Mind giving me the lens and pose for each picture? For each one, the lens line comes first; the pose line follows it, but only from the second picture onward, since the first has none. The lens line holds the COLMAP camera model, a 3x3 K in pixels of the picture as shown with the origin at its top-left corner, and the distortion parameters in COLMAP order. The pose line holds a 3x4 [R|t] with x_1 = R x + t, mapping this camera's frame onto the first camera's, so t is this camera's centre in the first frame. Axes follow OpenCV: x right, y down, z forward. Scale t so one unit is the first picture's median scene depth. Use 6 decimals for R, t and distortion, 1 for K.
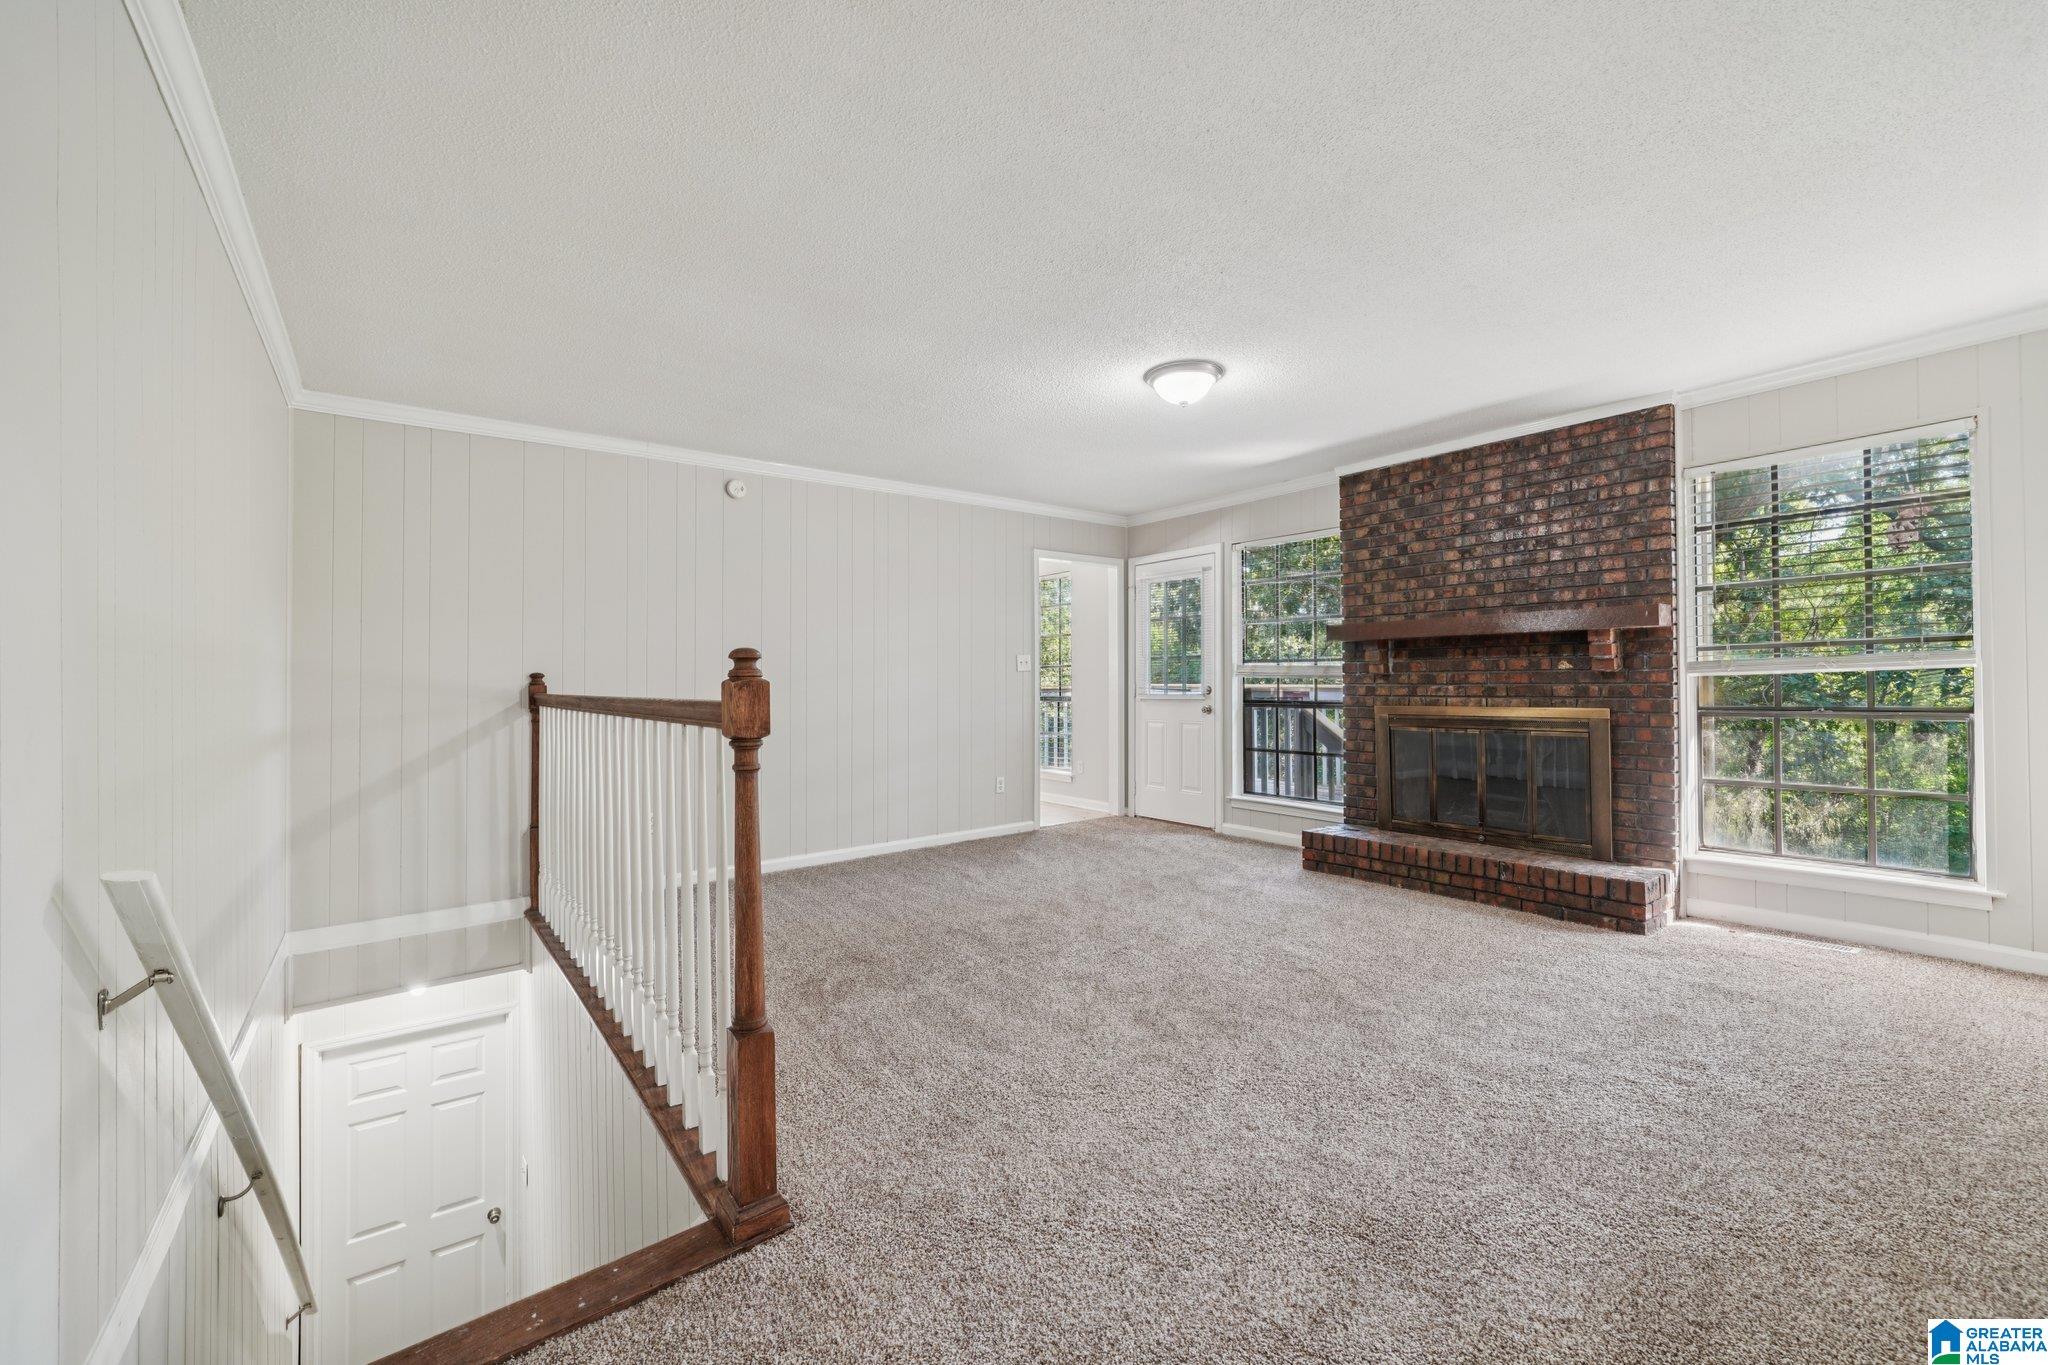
lens RADIAL K [[809.1, 0, 1025.3], [0, 809.1, 675.1], [0, 0, 1]] dist [-0.008378, -0.000155]
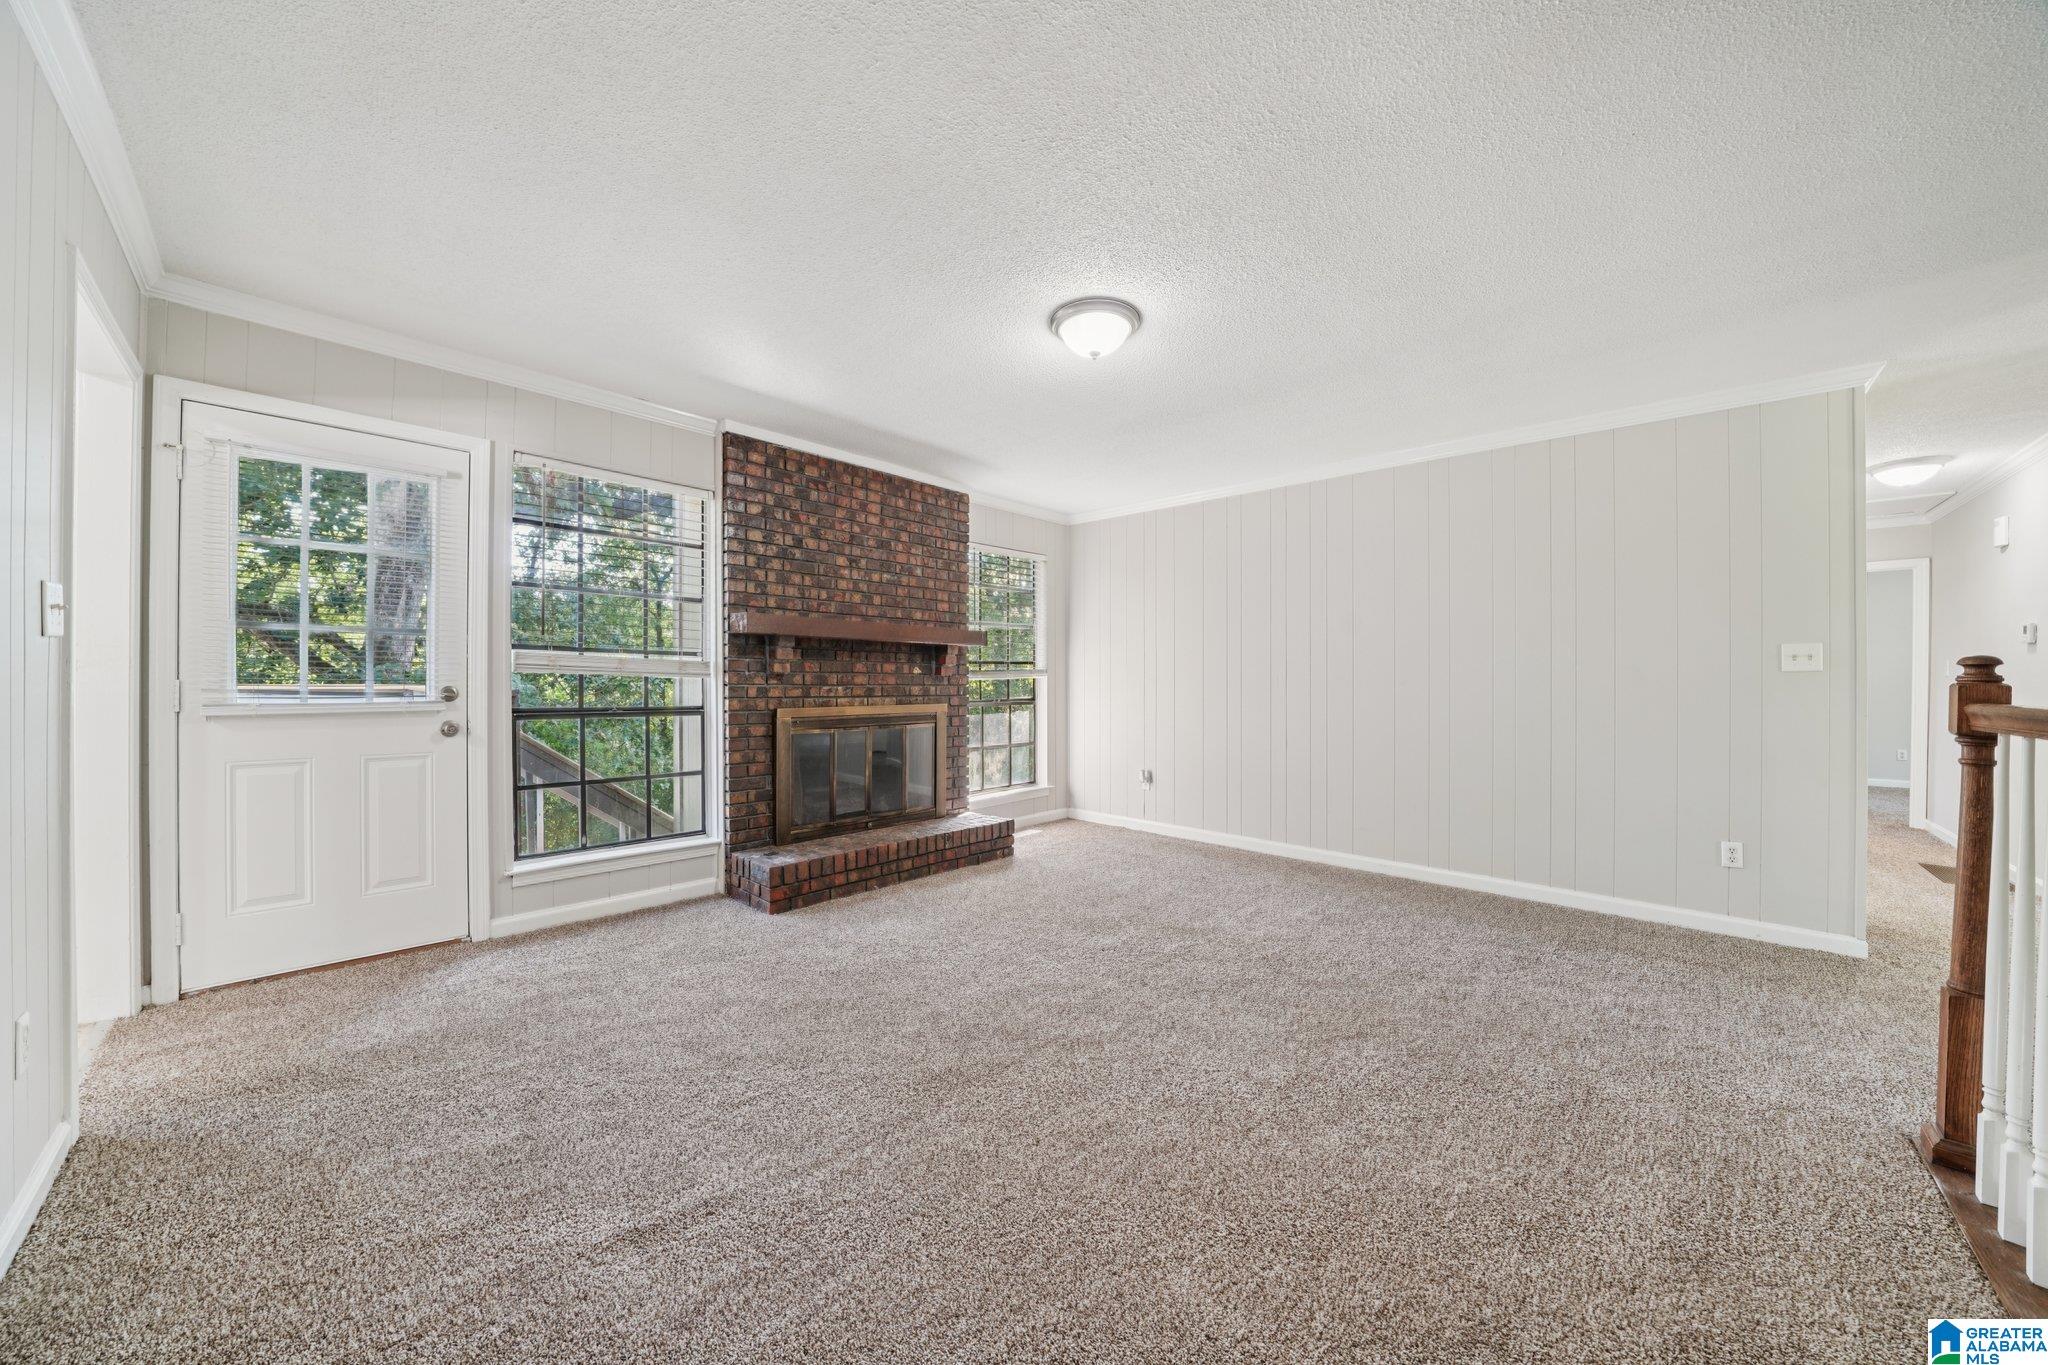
lens RADIAL K [[715.7, 0, 1024.0], [0, 715.7, 682.5], [0, 0, 1]] dist [-0.021190, 0.000229]
pose [[-0.151097, 0.004821, 0.988507, -0.415331], [-0.015885, 0.999847, -0.007304, 0.010762], [-0.988391, -0.016806, -0.150998, 0.907360]]
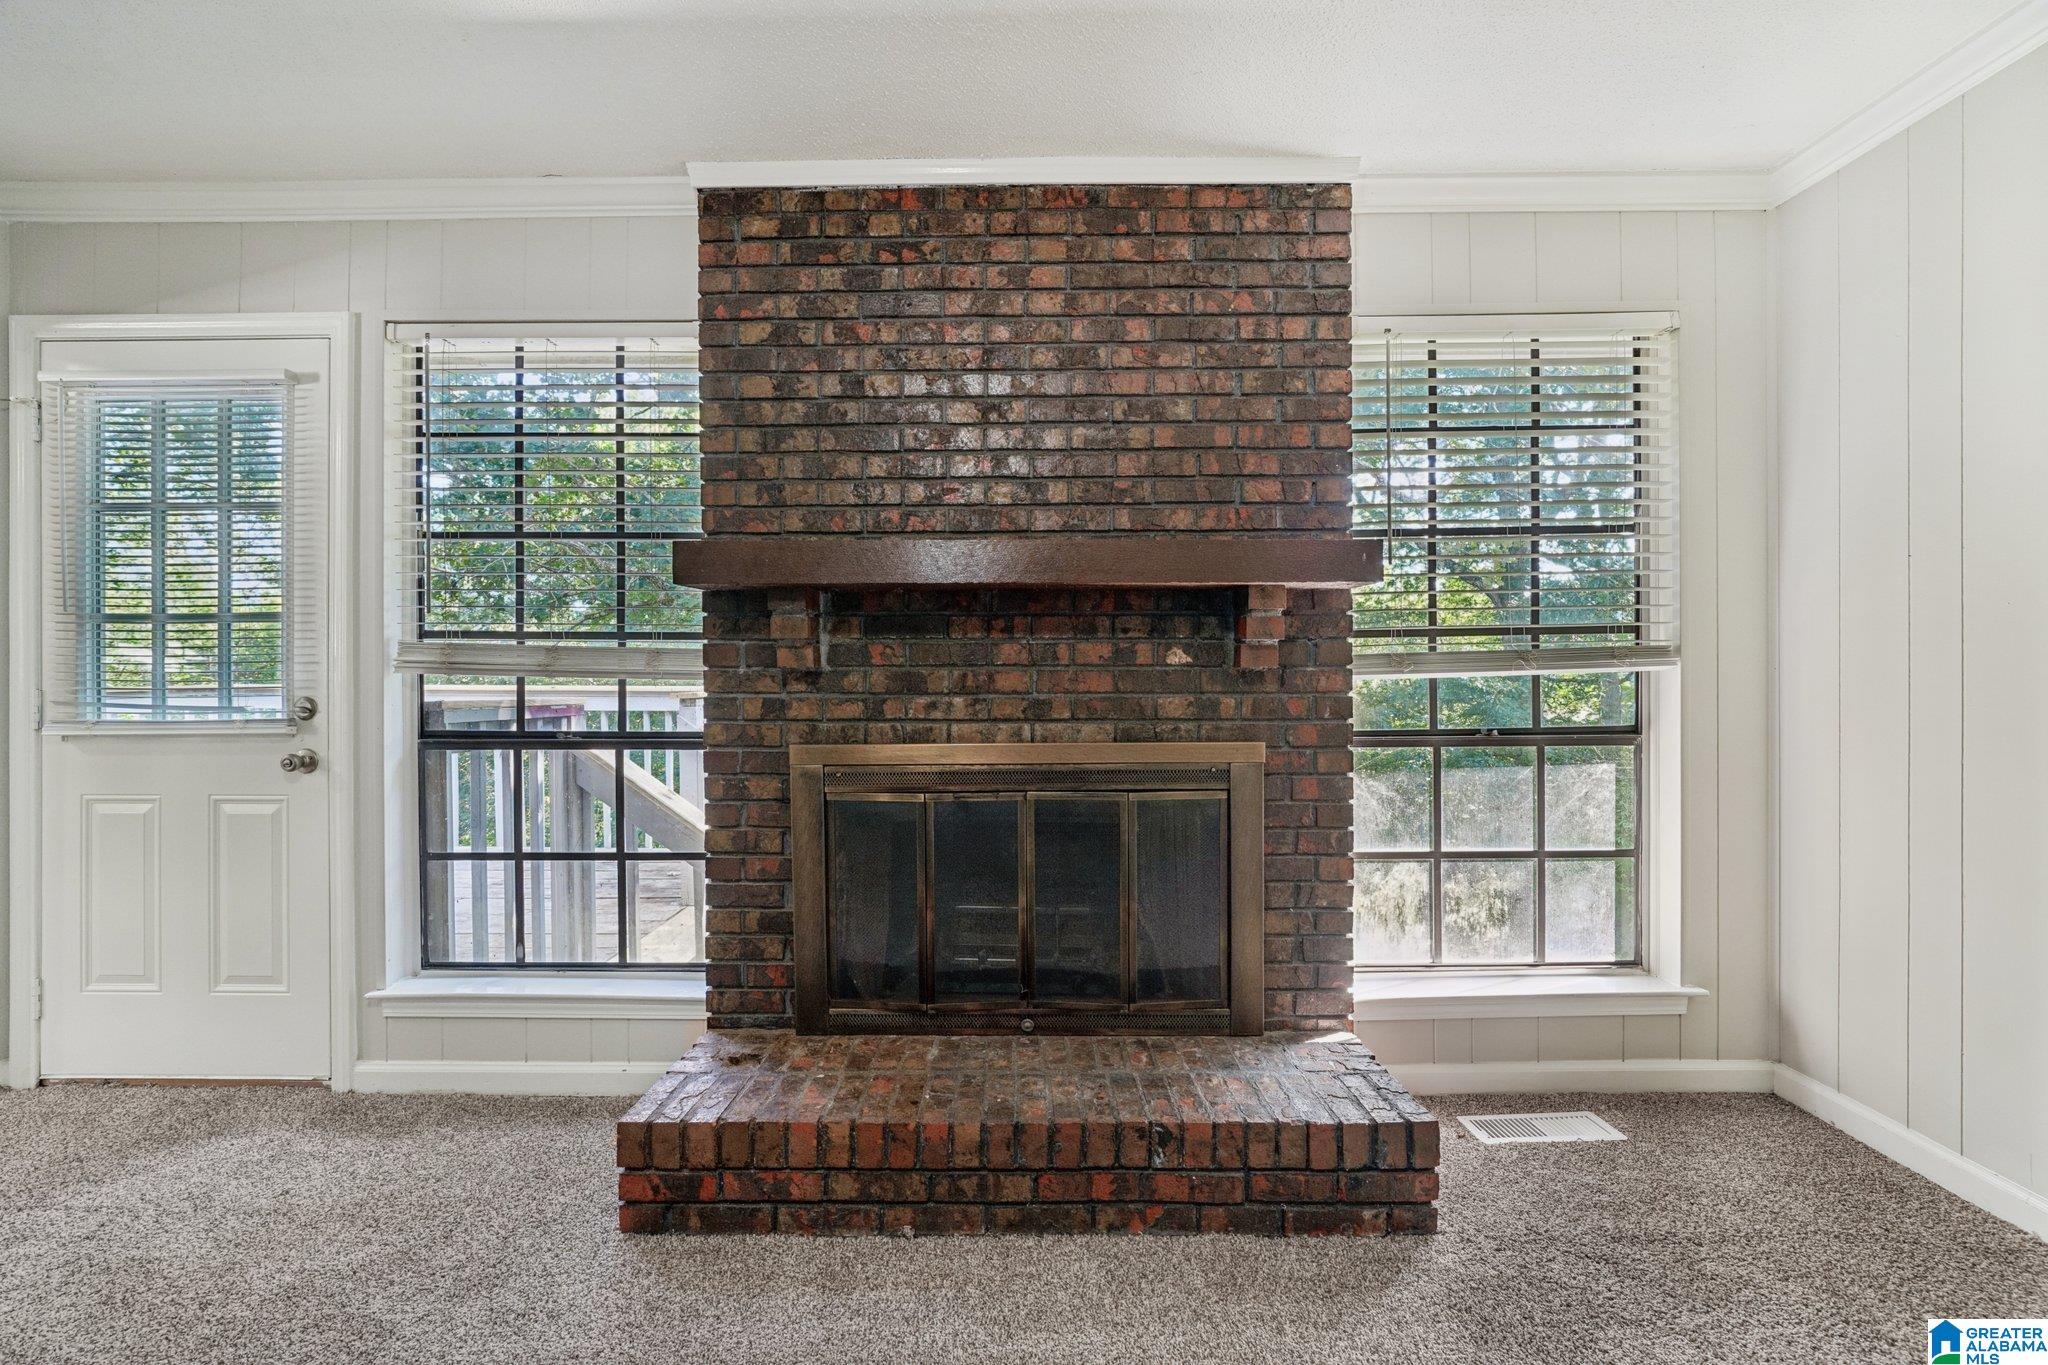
lens RADIAL K [[793.7, 0, 1012.6], [0, 793.7, 684.6], [0, 0, 1]] dist [-0.007260, 0.000170]
pose [[0.625215, -0.004335, 0.780440, 0.195538], [-0.010348, 0.999851, 0.013843, -0.000542], [-0.780384, -0.016731, 0.625077, 0.696127]]
